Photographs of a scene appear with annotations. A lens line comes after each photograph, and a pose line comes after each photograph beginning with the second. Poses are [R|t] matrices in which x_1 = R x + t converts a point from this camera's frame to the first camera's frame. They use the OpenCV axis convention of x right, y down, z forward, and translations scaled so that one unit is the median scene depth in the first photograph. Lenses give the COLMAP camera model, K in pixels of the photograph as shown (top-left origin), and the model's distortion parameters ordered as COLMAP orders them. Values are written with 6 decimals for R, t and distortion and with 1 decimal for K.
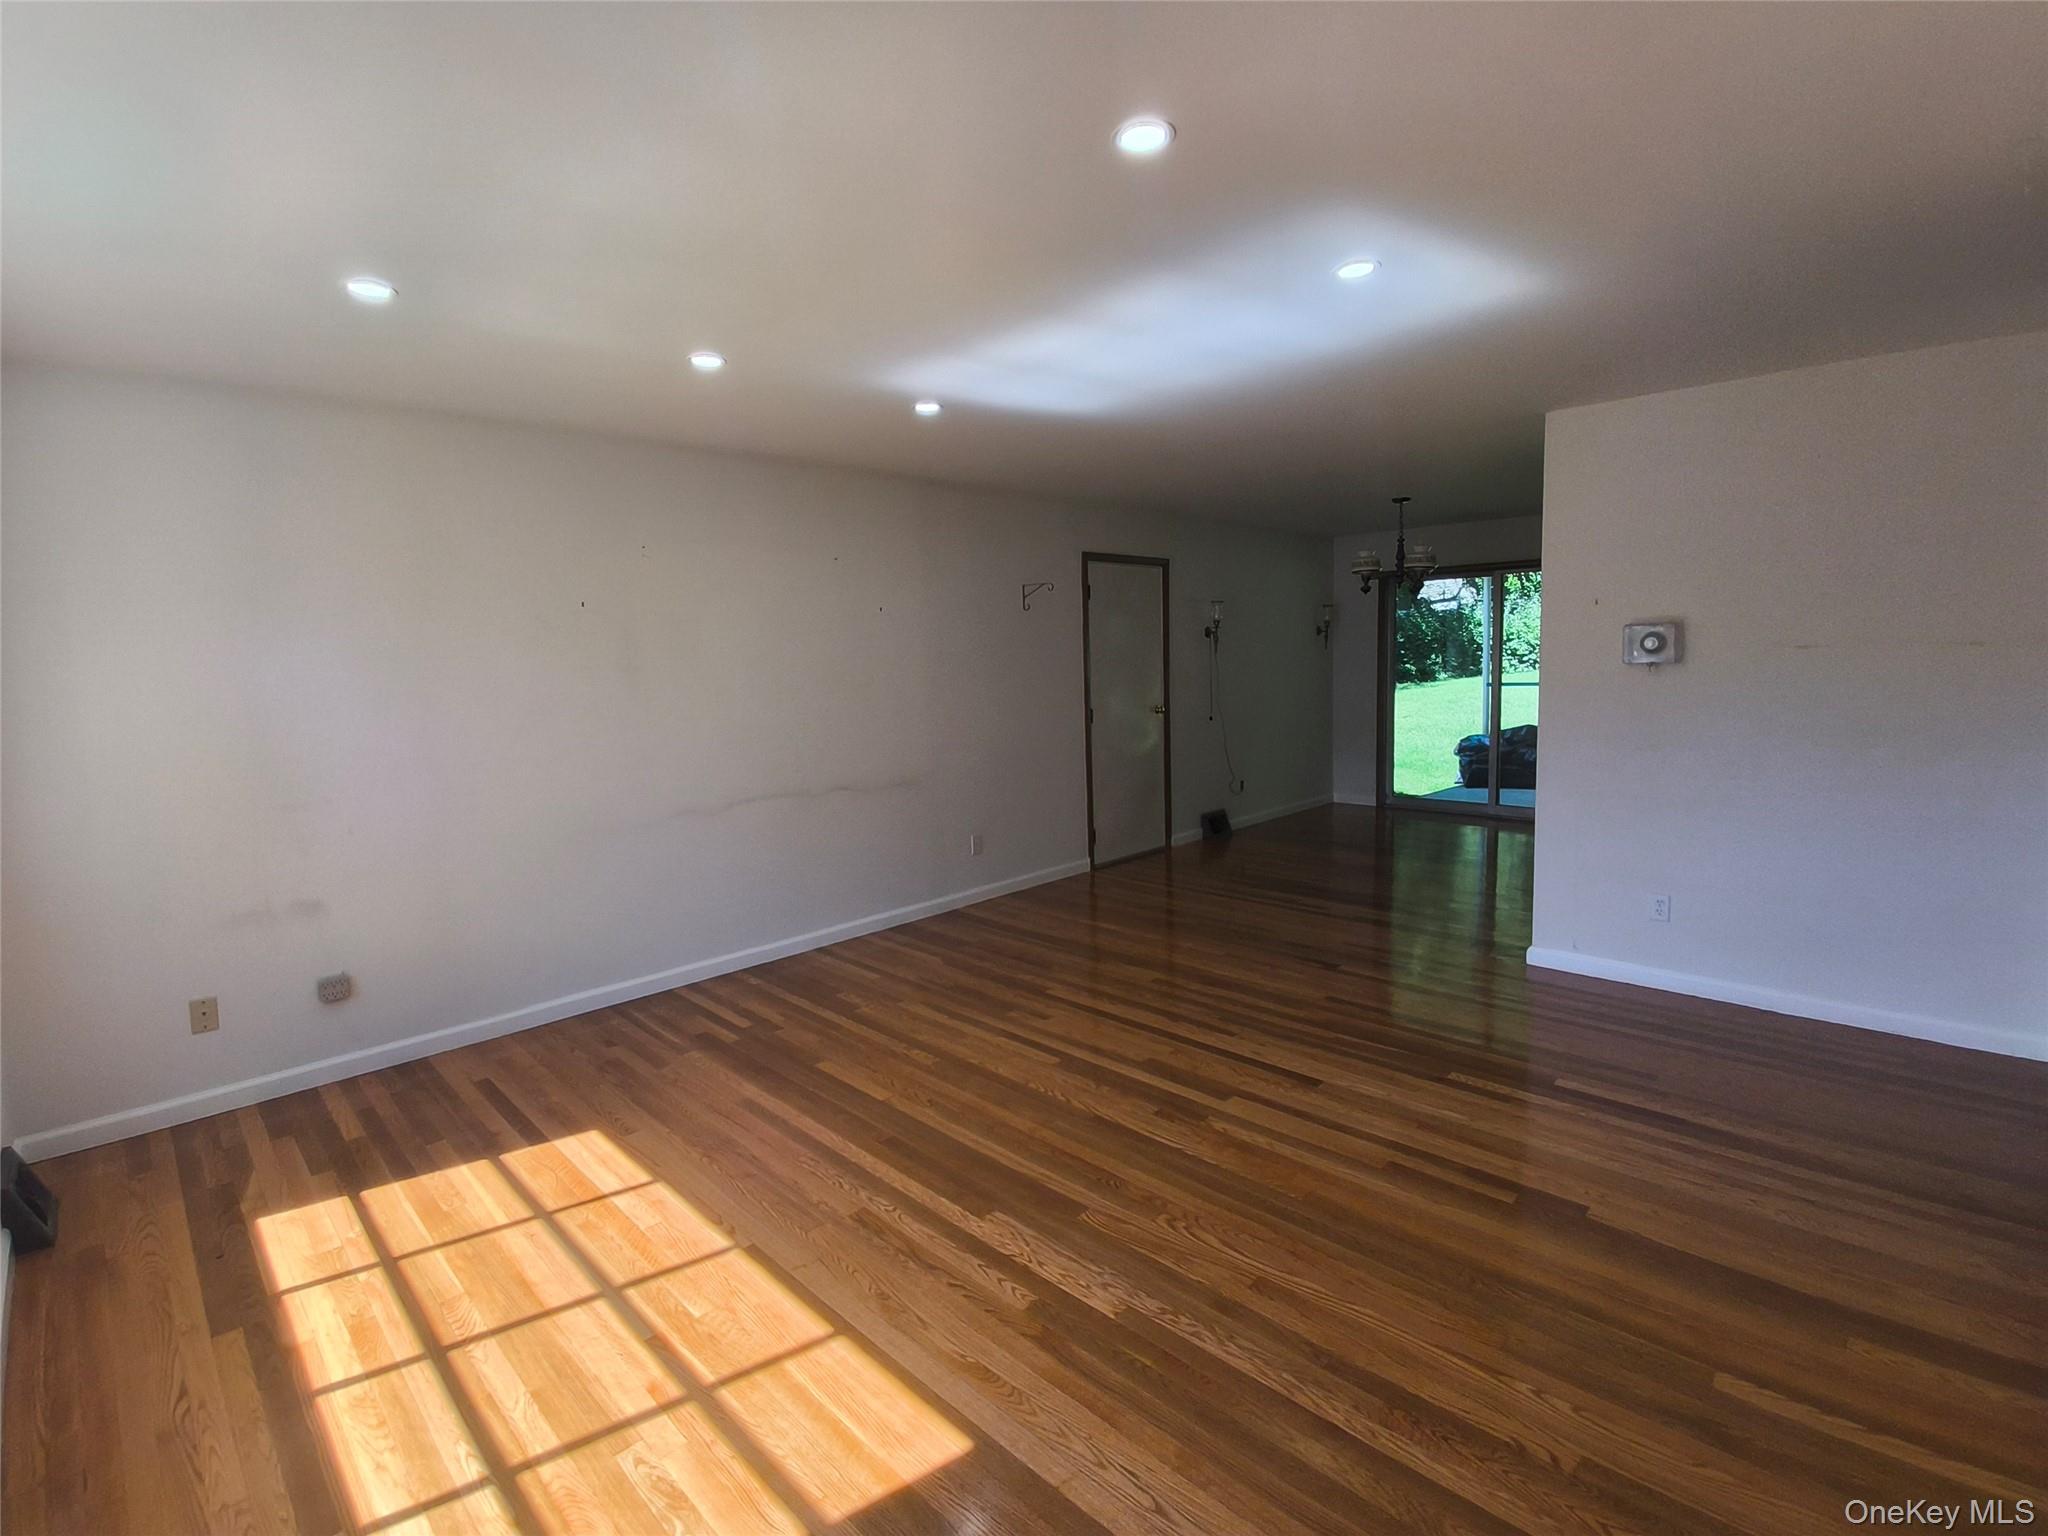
lens RADIAL K [[939.9, 0, 1012.4], [0, 939.9, 755.4], [0, 0, 1]] dist [-0.009121, -0.009144]
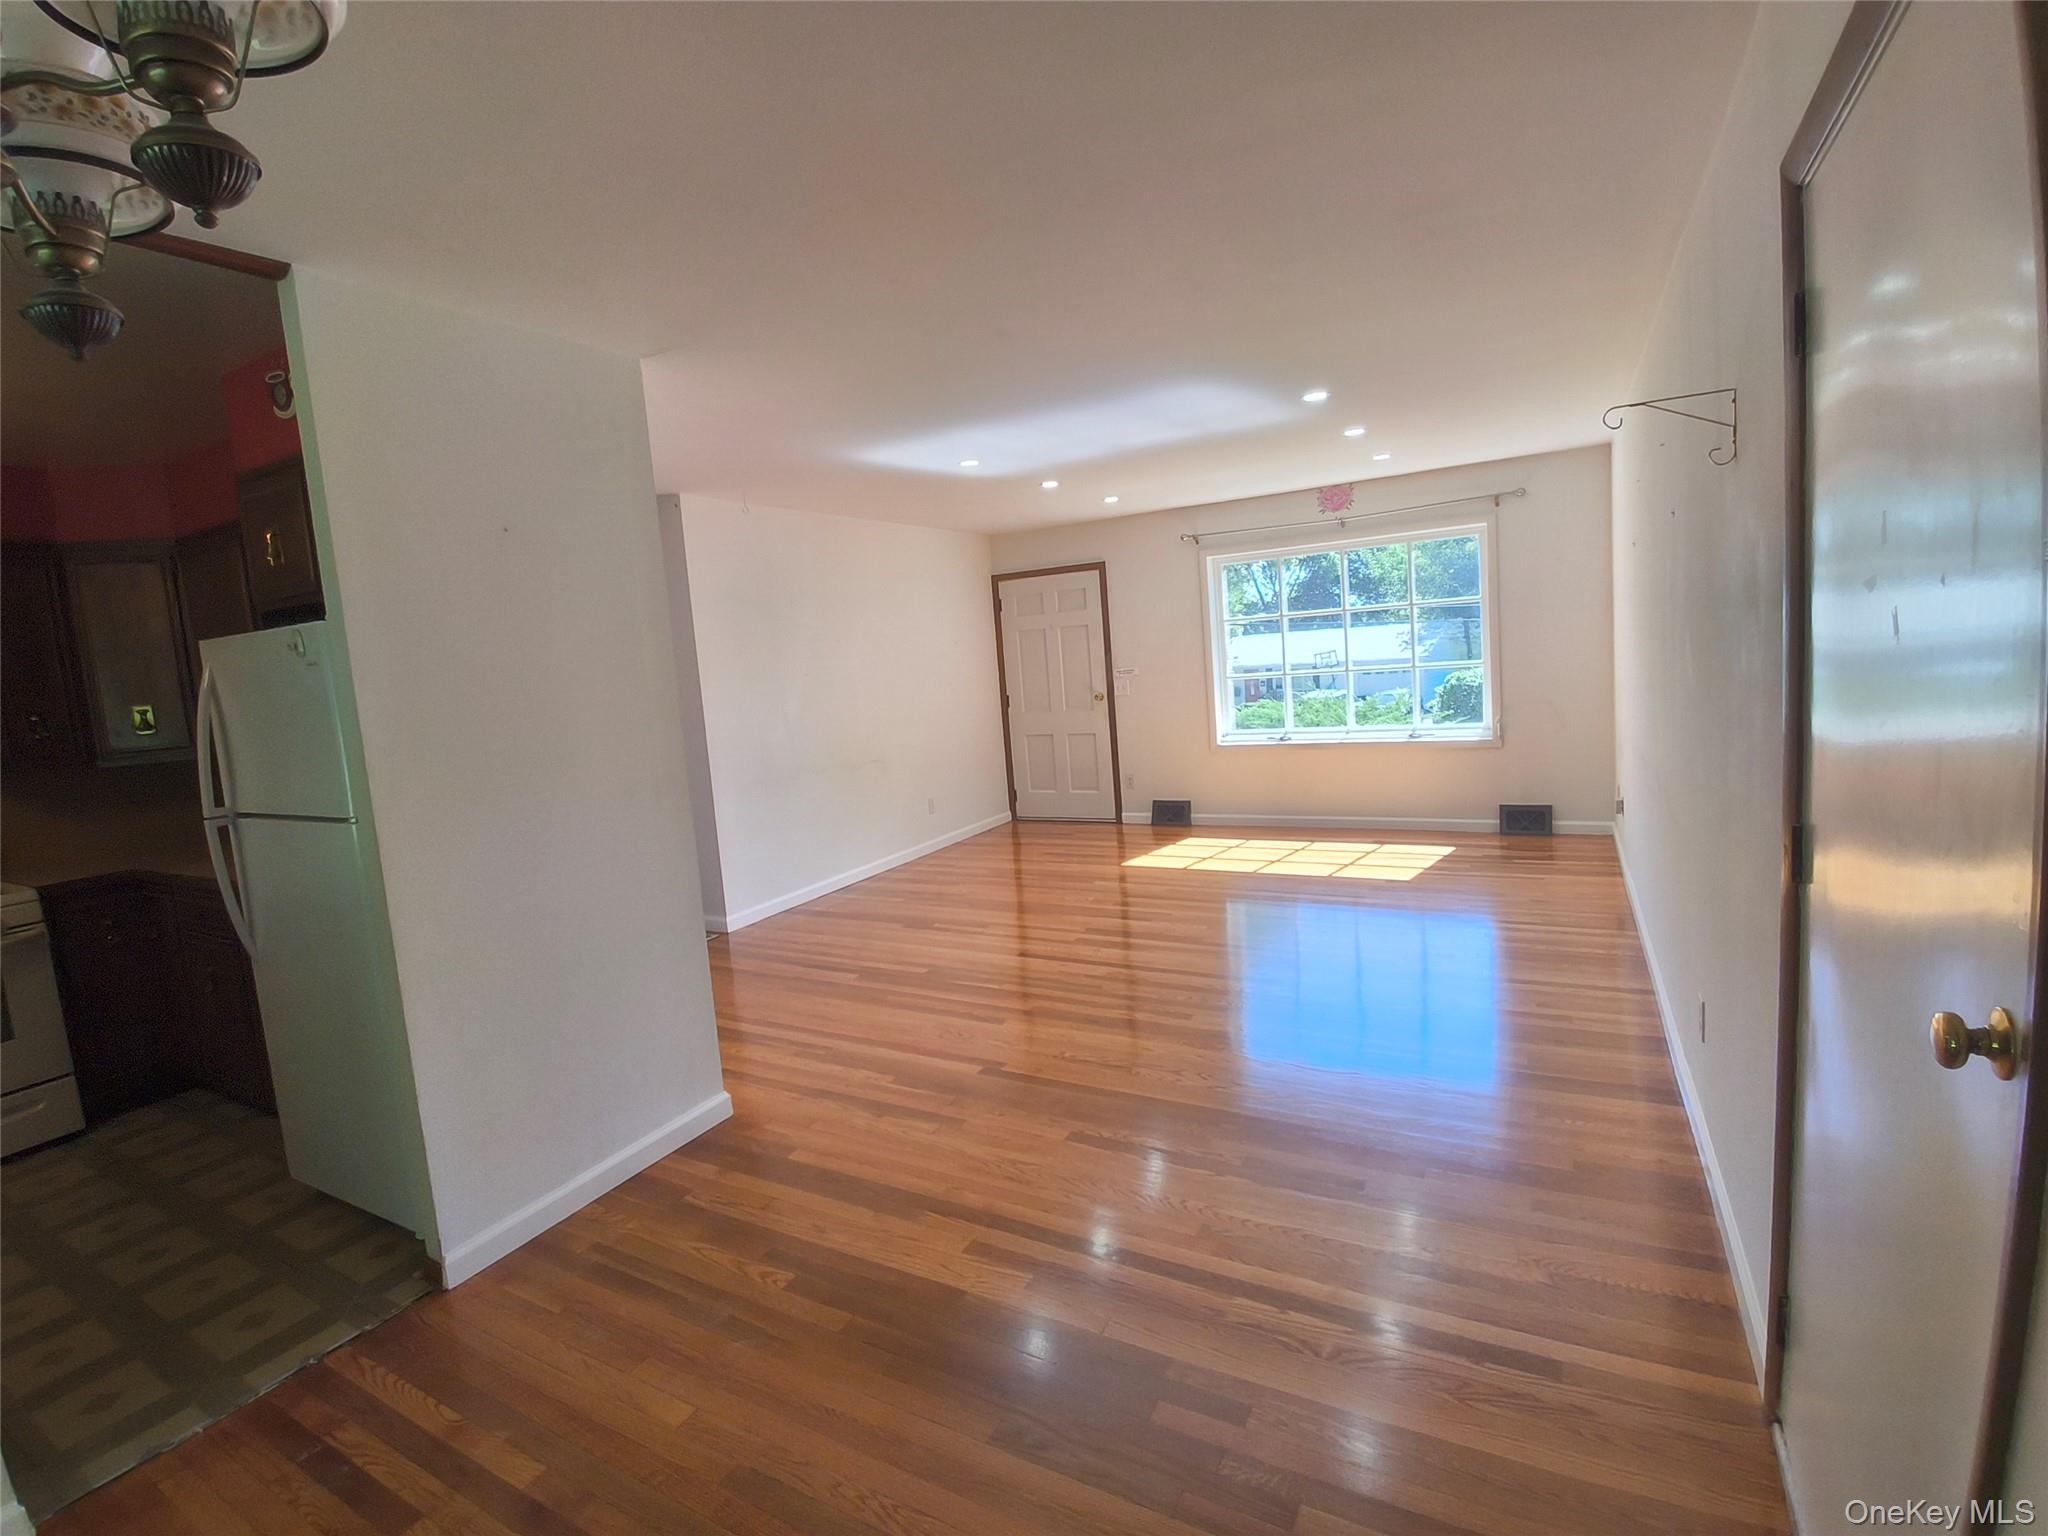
lens RADIAL K [[939.9, 0, 1003.4], [0, 939.9, 759.4], [0, 0, 1]] dist [-0.009121, -0.009144]
pose [[-0.960975, 0.130868, -0.243722, 0.556127], [0.075538, 0.971679, 0.223908, -0.223386], [0.266121, 0.196759, -0.943645, 1.930022]]
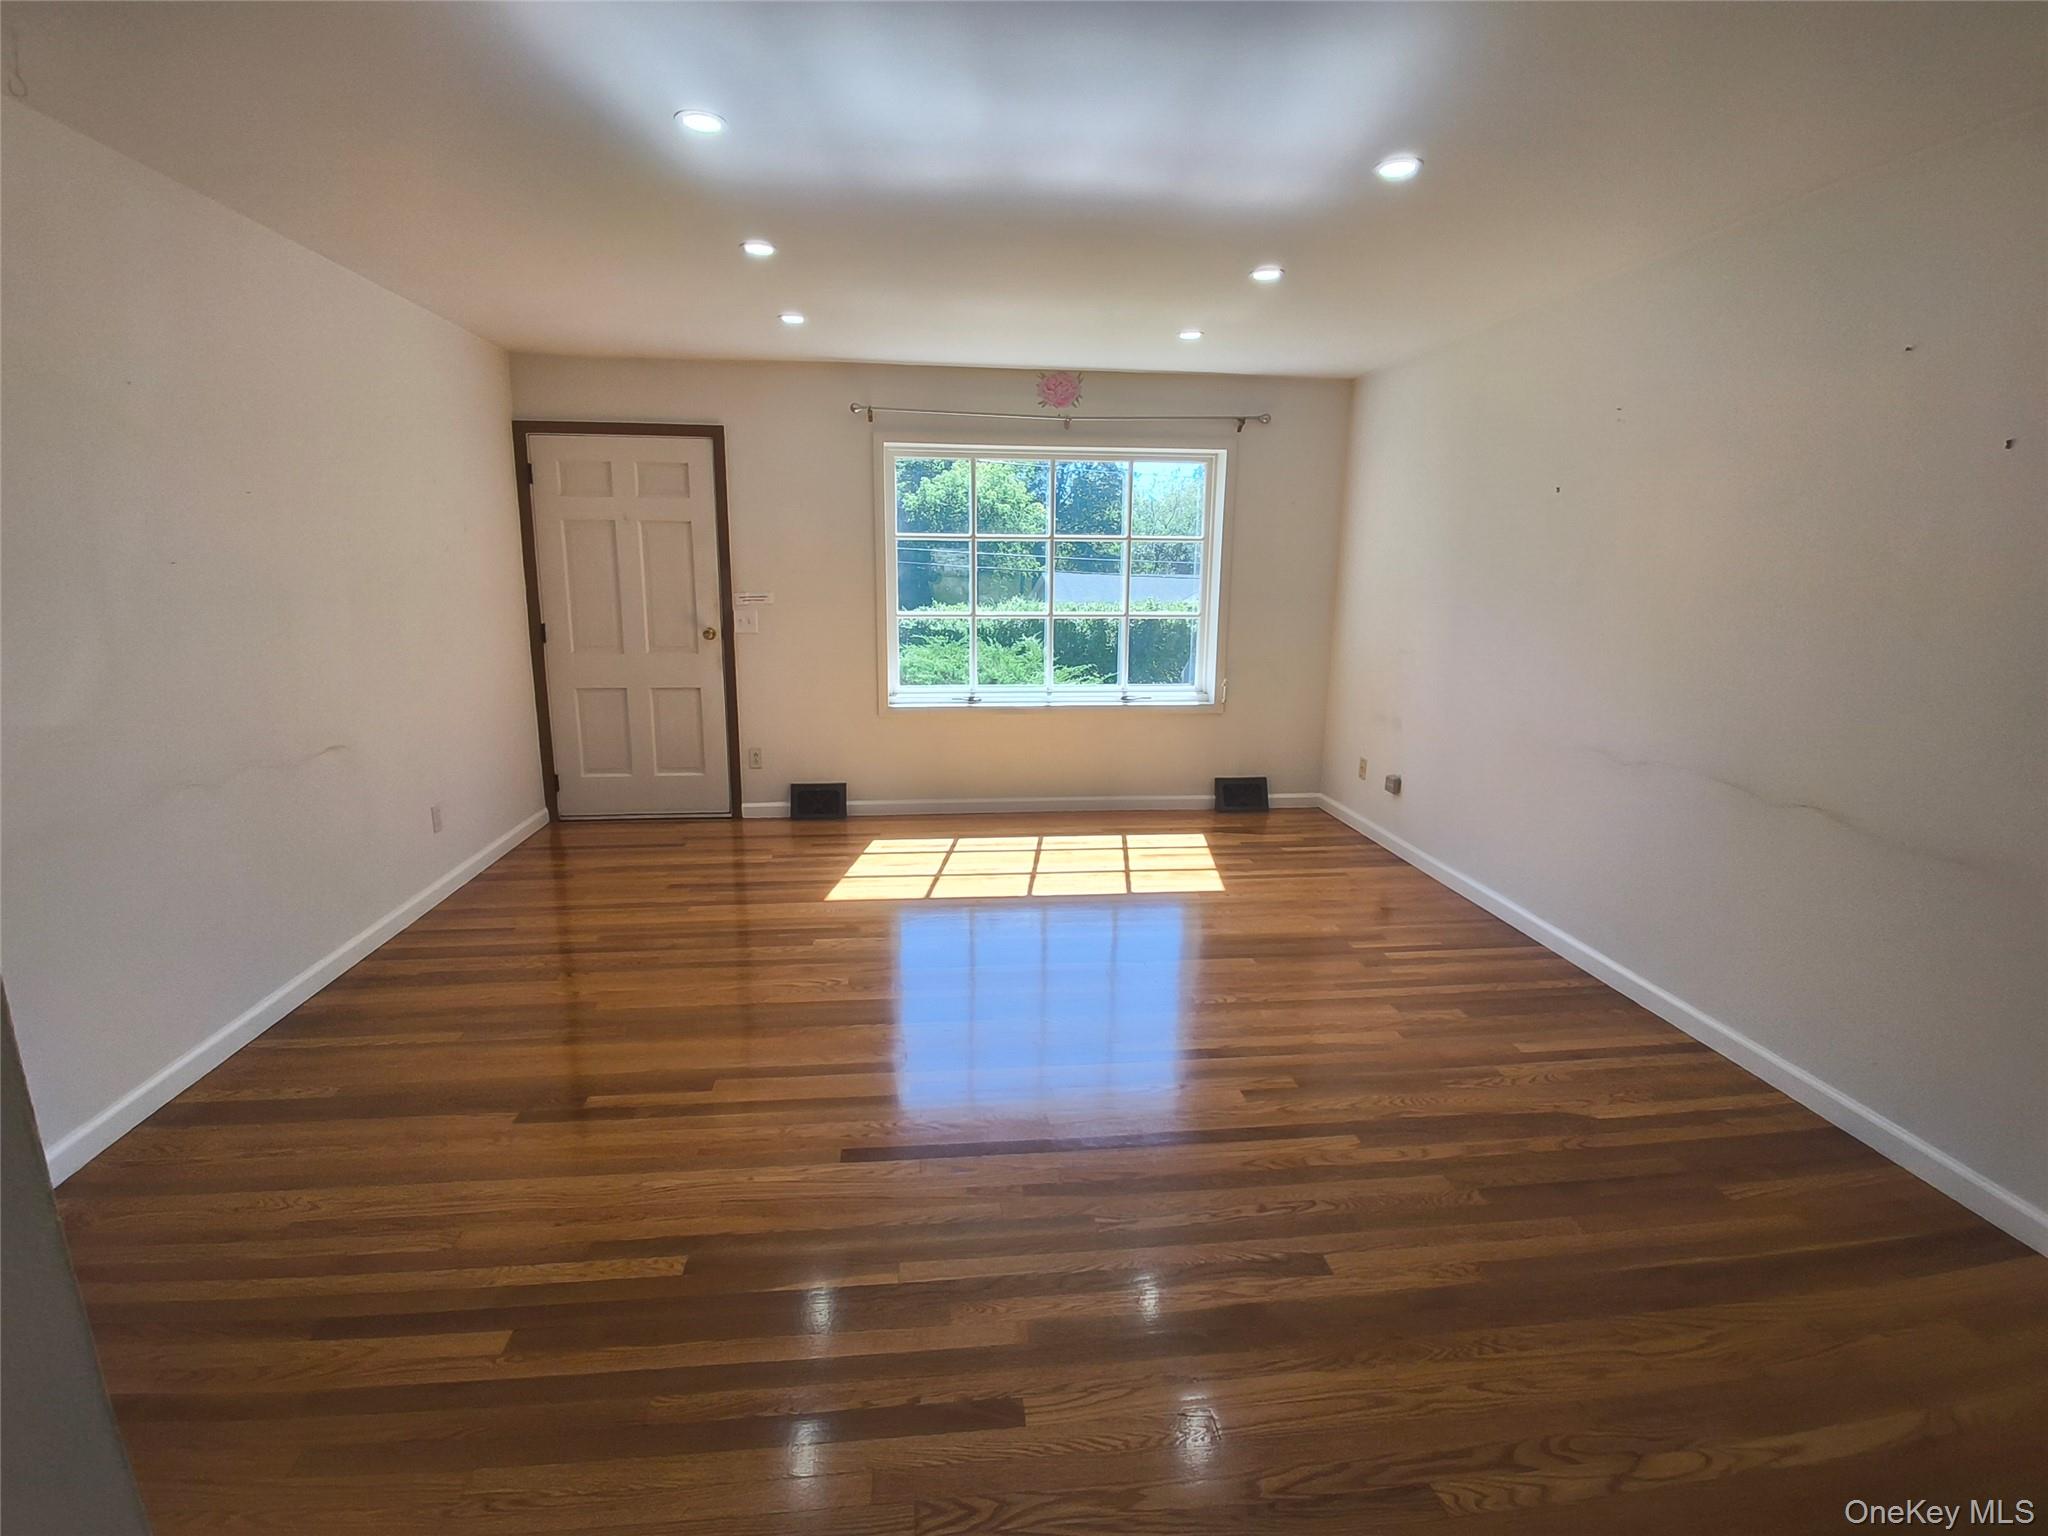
lens RADIAL K [[939.9, 0, 1015.3], [0, 939.9, 756.5], [0, 0, 1]] dist [-0.009121, -0.009144]
pose [[-0.628715, 0.177153, -0.757188, 0.621065], [-0.077440, 0.954602, 0.287642, -0.138559], [0.773770, 0.239481, -0.586454, 1.223121]]
